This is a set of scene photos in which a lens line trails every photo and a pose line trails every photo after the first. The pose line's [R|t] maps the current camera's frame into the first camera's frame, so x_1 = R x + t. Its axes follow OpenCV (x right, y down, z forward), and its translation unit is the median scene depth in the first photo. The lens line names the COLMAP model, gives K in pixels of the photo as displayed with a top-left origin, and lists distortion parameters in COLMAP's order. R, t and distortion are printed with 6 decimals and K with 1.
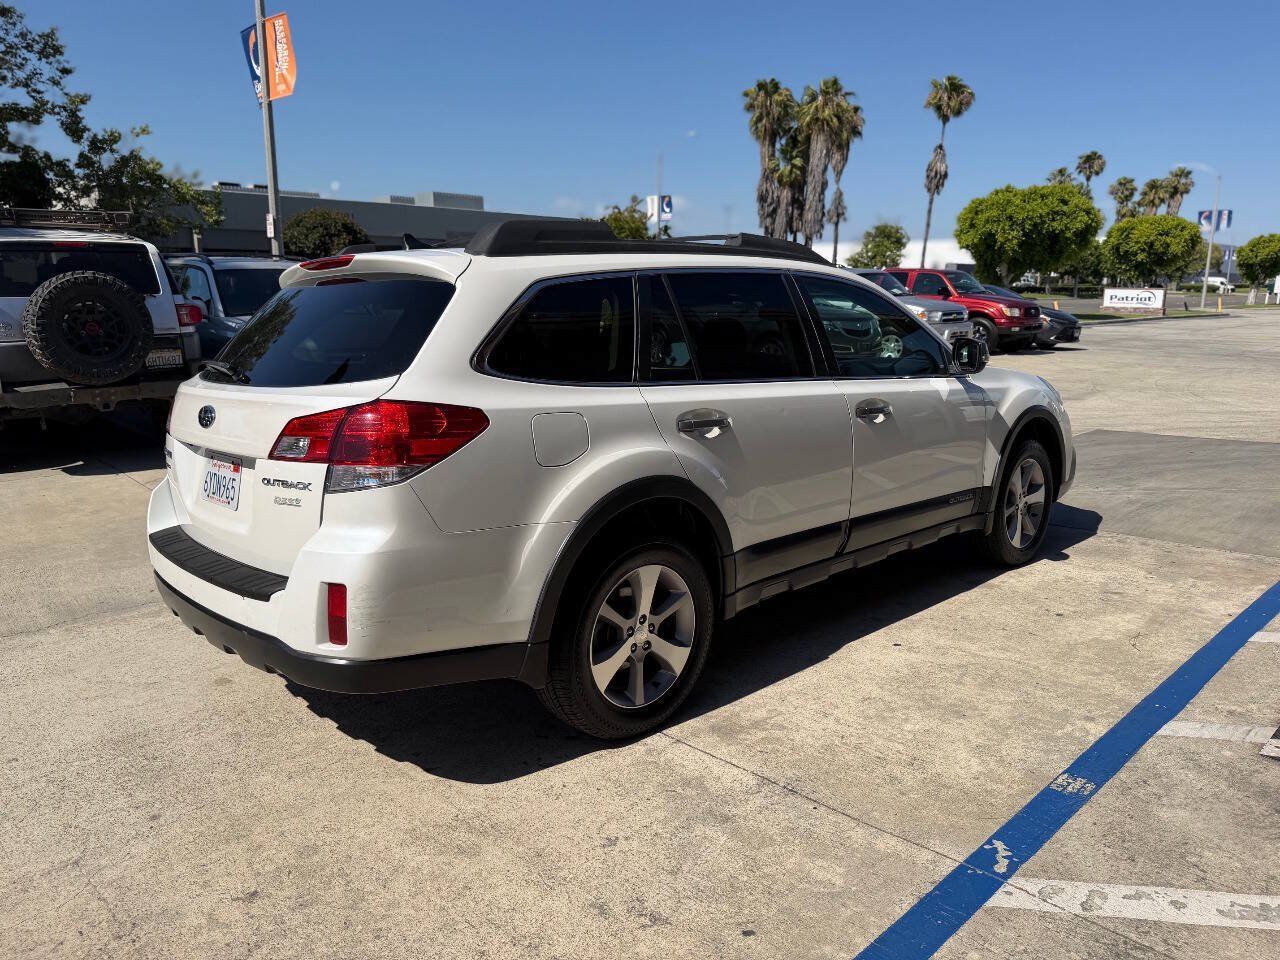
lens RADIAL K [[905.1, 0, 640.0], [0, 905.1, 480.0], [0, 0, 1]] dist [0.044641, -0.066468]
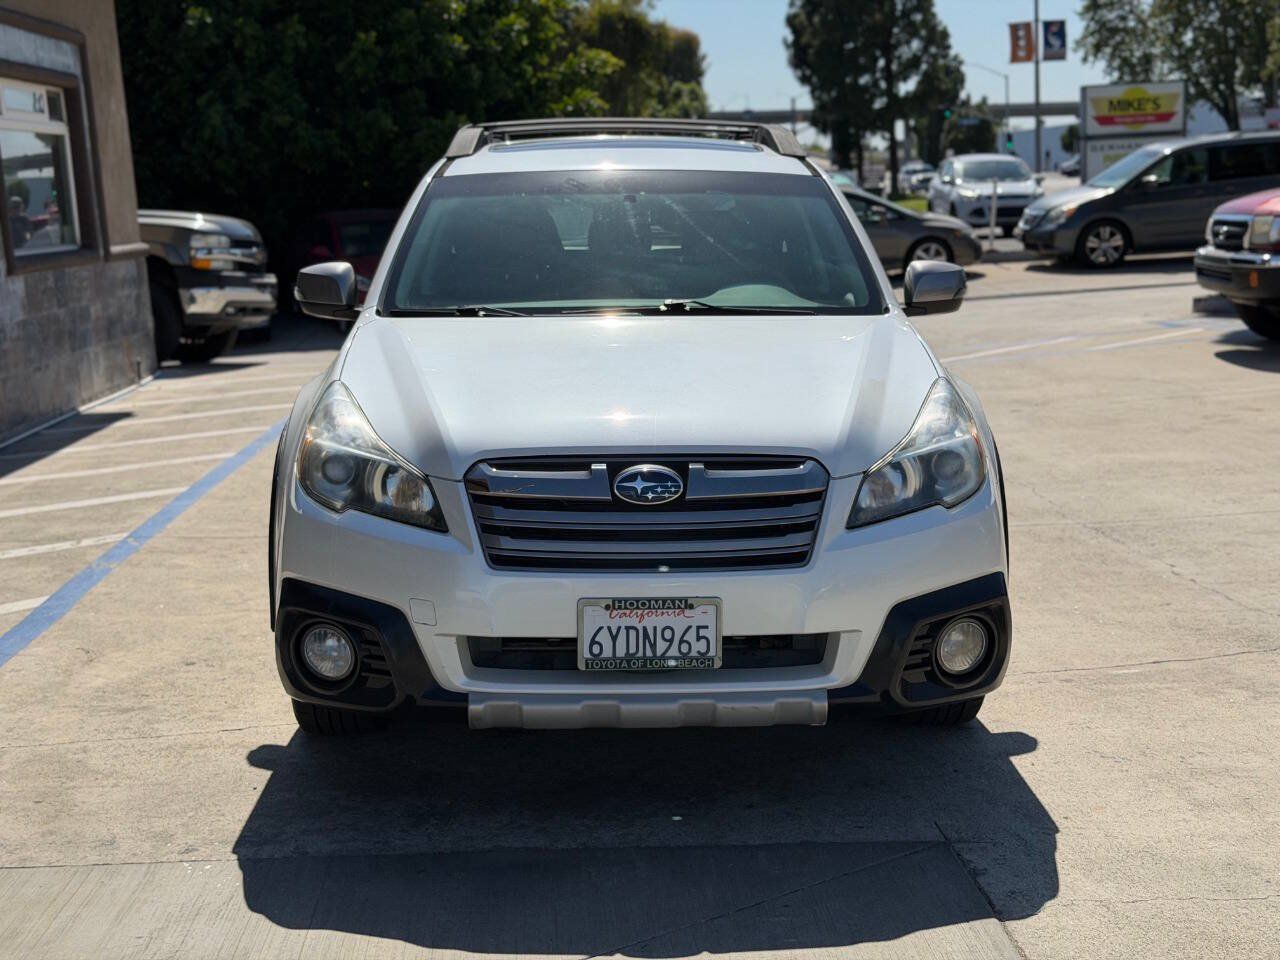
lens RADIAL K [[1785.1, 0, 647.6], [0, 1785.1, 479.6], [0, 0, 1]] dist [0.205128, -0.449889]
pose [[-0.666274, 0.146844, -0.731106, 0.116693], [-0.111319, 0.949848, 0.292226, -0.040748], [0.737351, 0.276089, -0.616513, 0.198749]]
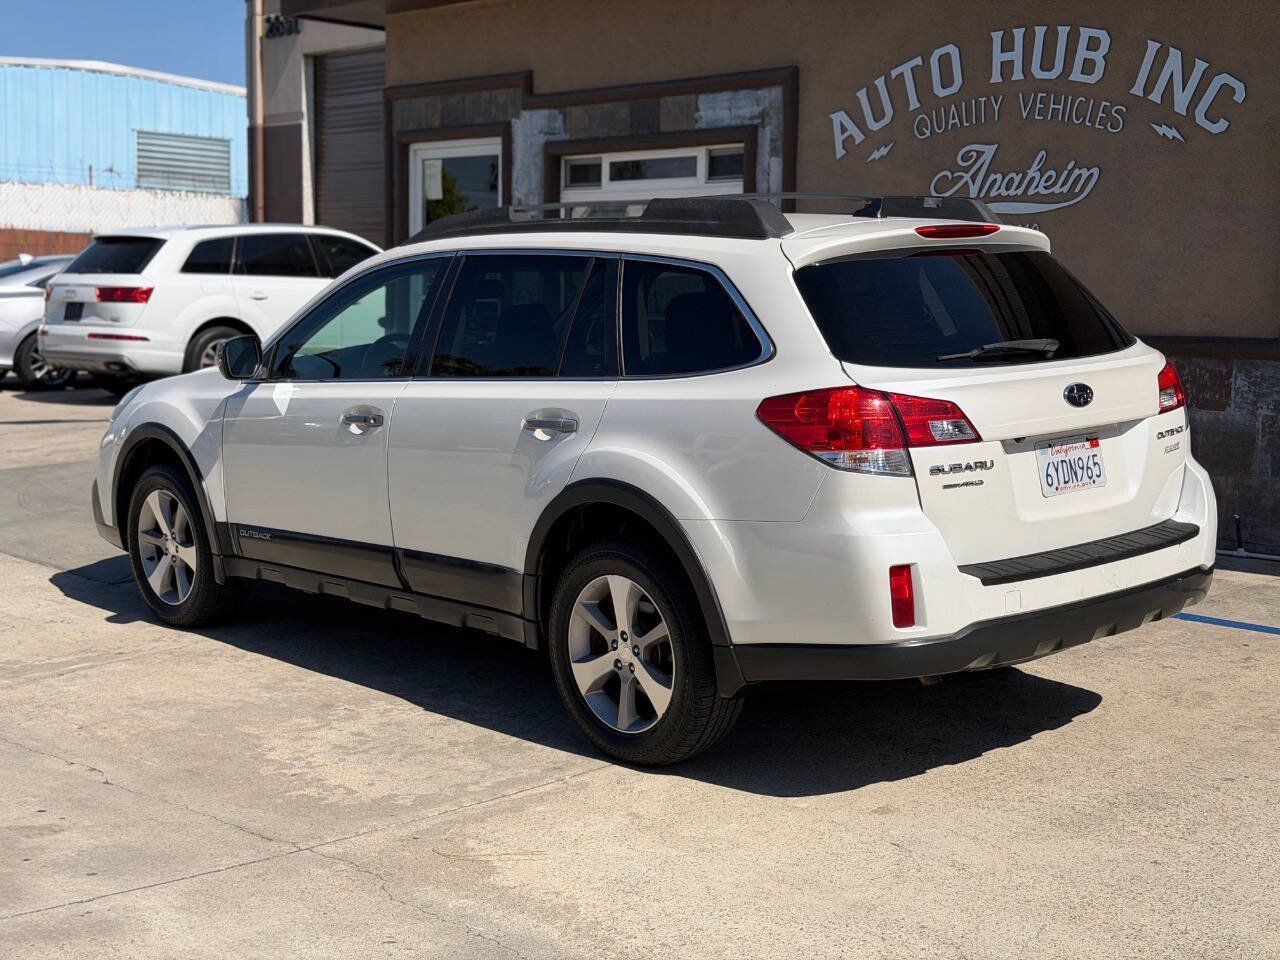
lens RADIAL K [[1785.1, 0, 647.6], [0, 1785.1, 479.6], [0, 0, 1]] dist [0.205128, -0.449889]
pose [[0.011716, -0.110796, 0.993774, -0.152778], [0.196884, 0.974642, 0.106342, -0.017633], [-0.980357, 0.194413, 0.033233, 0.091823]]
